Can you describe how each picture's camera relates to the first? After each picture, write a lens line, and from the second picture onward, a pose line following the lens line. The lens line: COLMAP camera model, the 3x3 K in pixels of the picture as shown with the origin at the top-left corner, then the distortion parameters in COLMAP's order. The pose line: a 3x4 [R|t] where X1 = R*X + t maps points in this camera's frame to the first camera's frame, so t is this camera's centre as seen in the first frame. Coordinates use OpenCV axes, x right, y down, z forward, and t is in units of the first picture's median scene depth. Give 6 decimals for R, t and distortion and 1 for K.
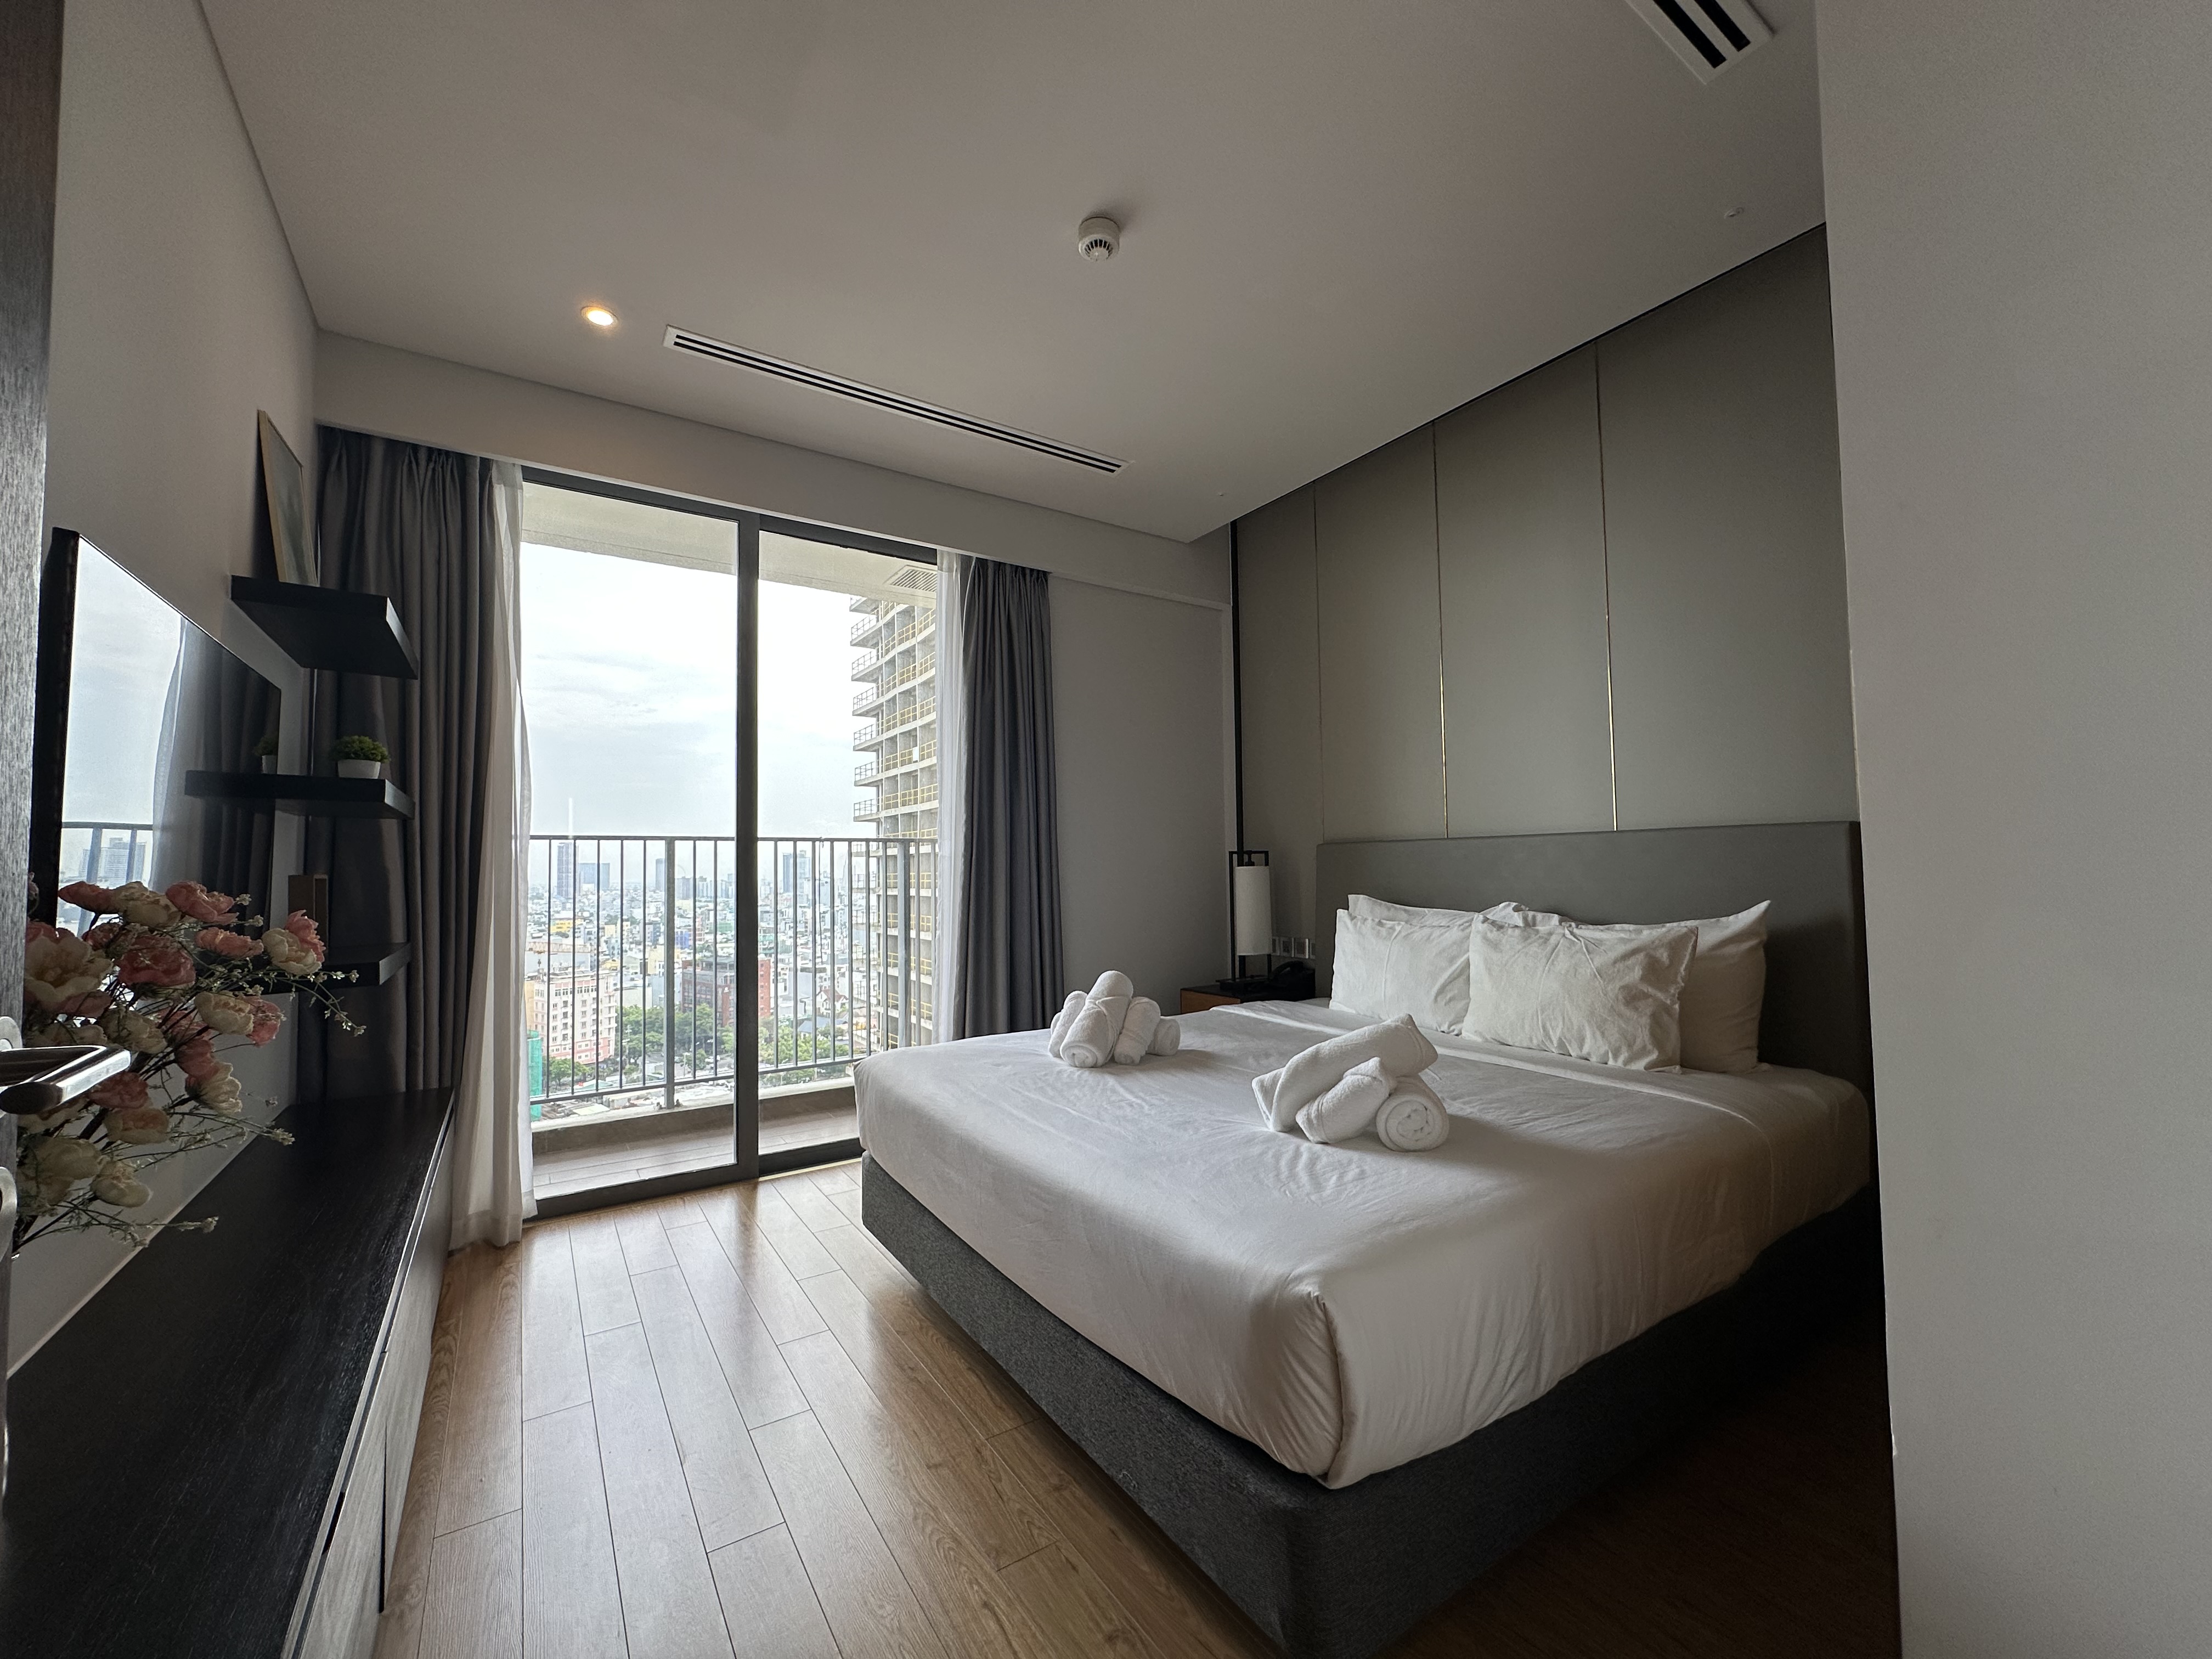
lens RADIAL K [[881.5, 0, 1109.8], [0, 881.5, 827.1], [0, 0, 1]] dist [0.011356, -0.000927]
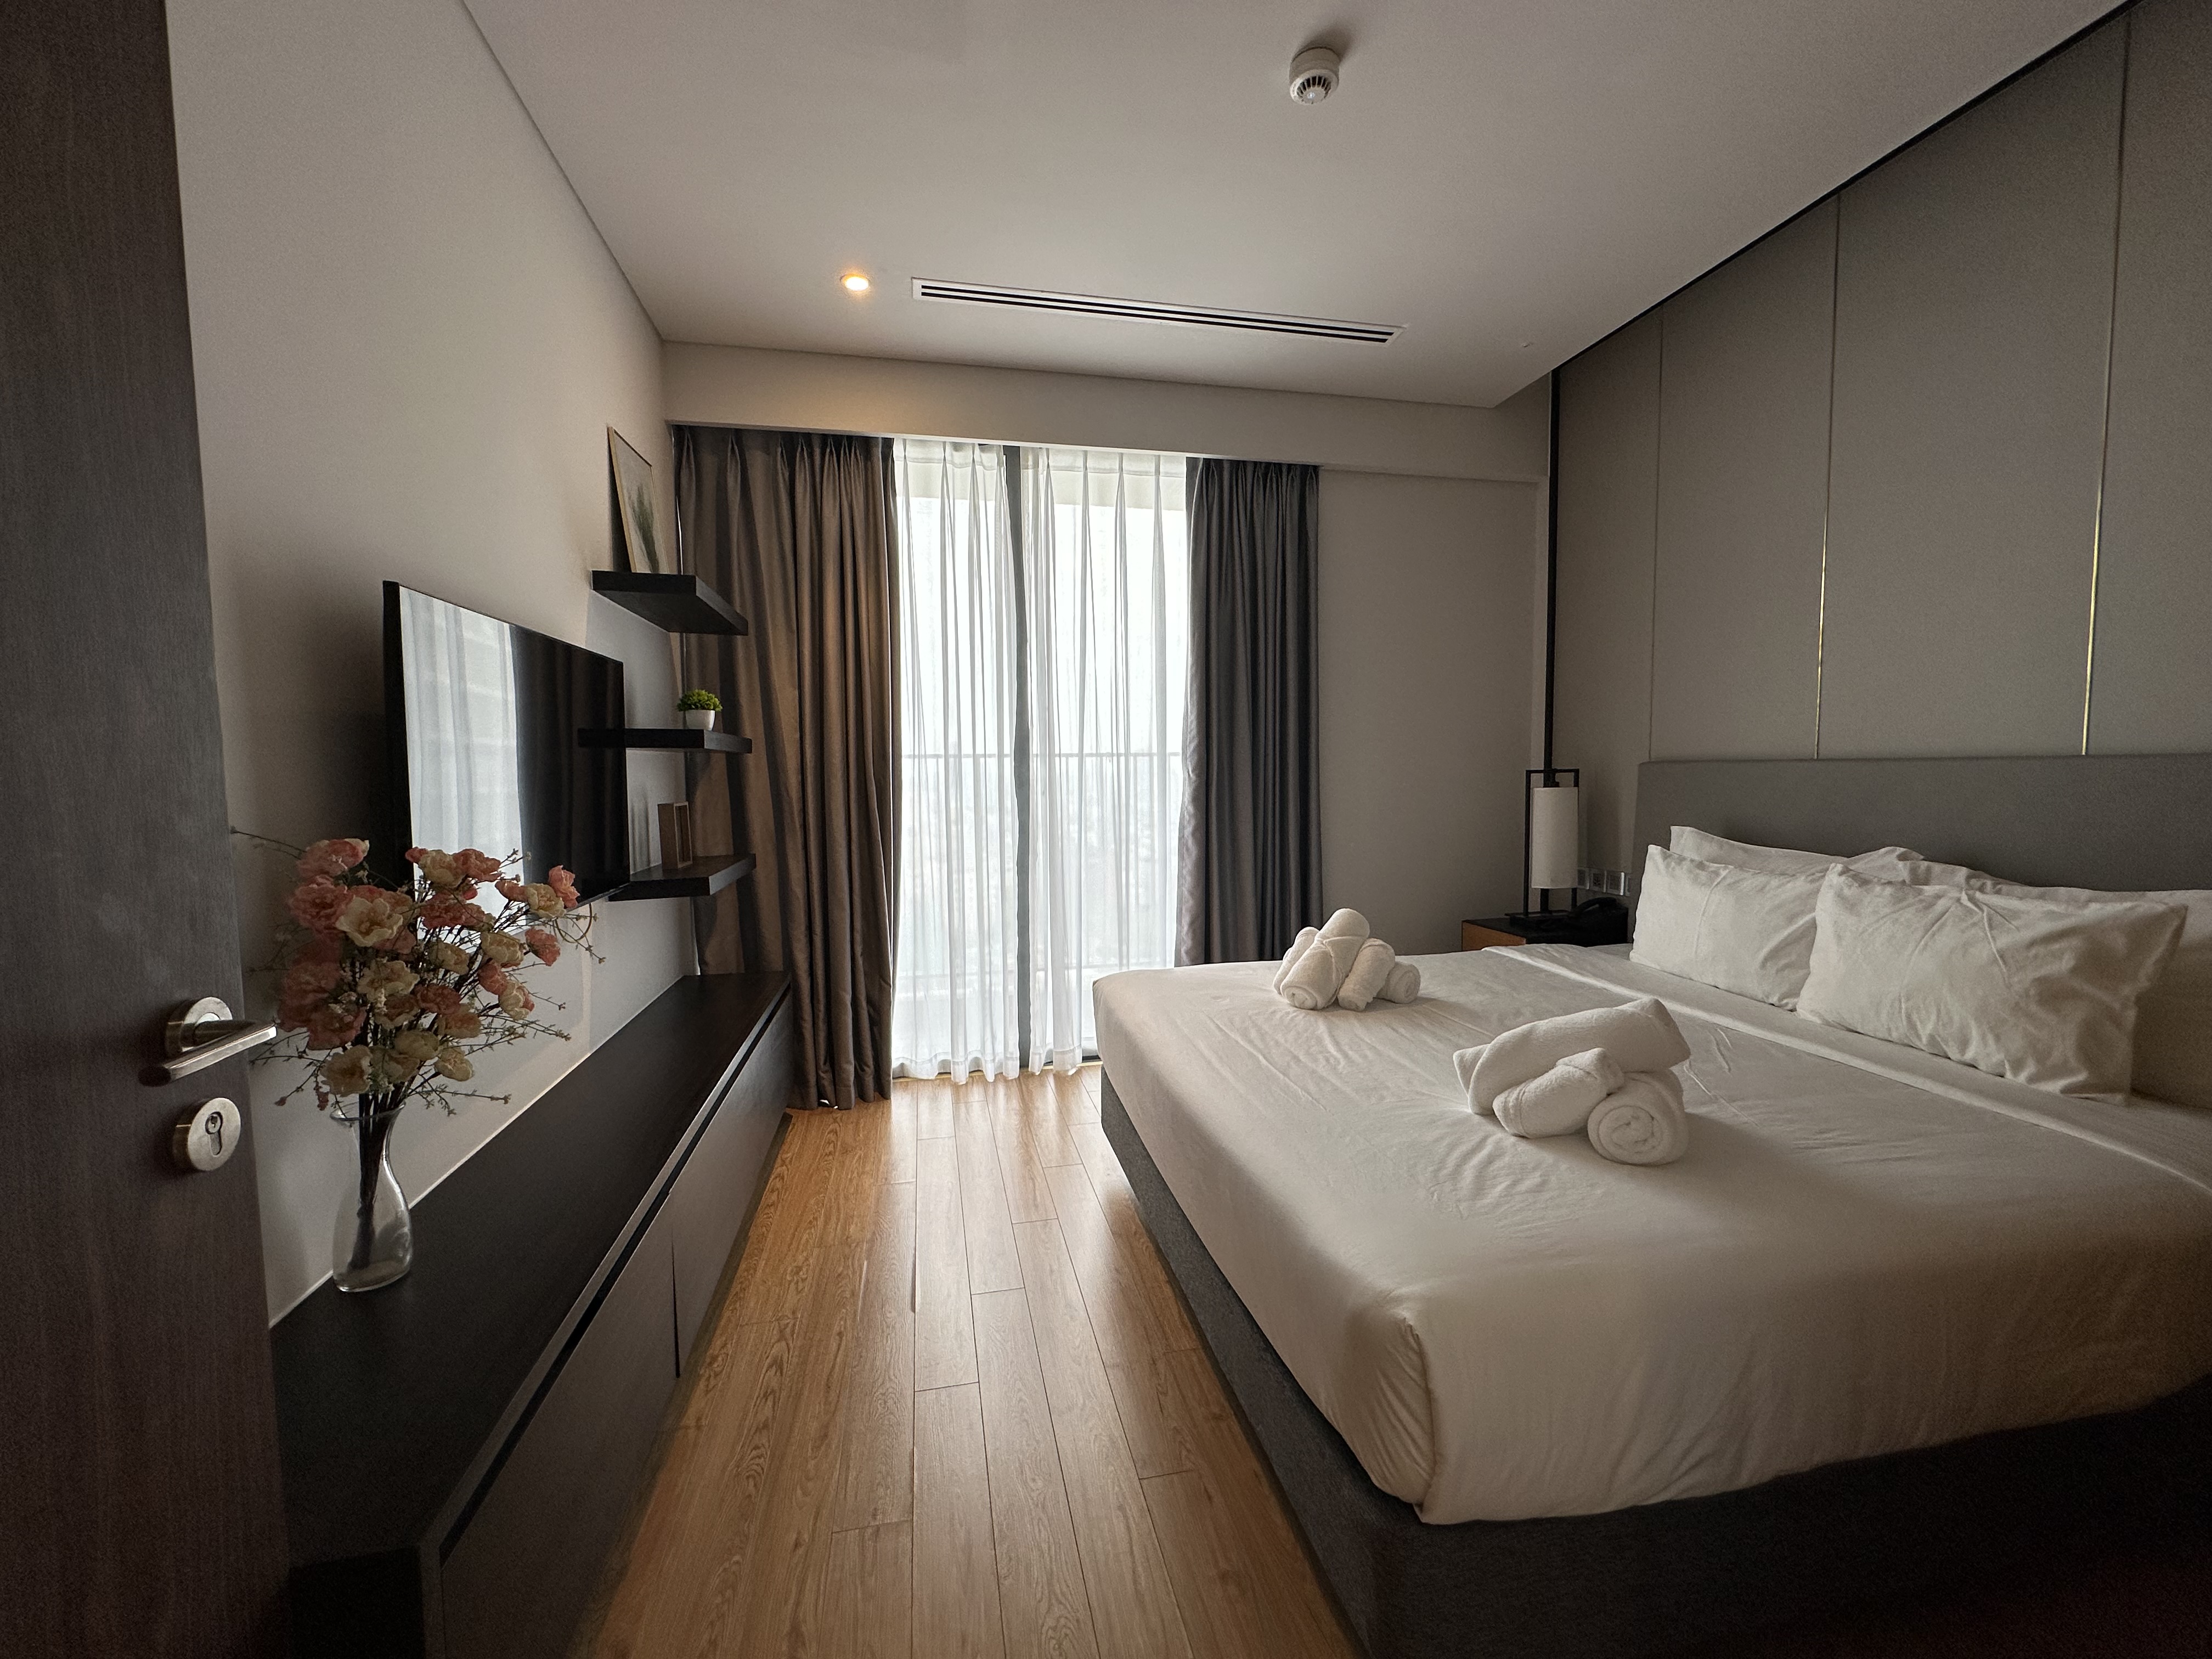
lens RADIAL K [[881.5, 0, 1104.3], [0, 881.5, 829.8], [0, 0, 1]] dist [0.011356, -0.000927]
pose [[0.931825, 0.025897, -0.361983, 0.120967], [0.016338, 0.993446, 0.113130, -0.038326], [0.362540, -0.111332, 0.925294, 0.048718]]
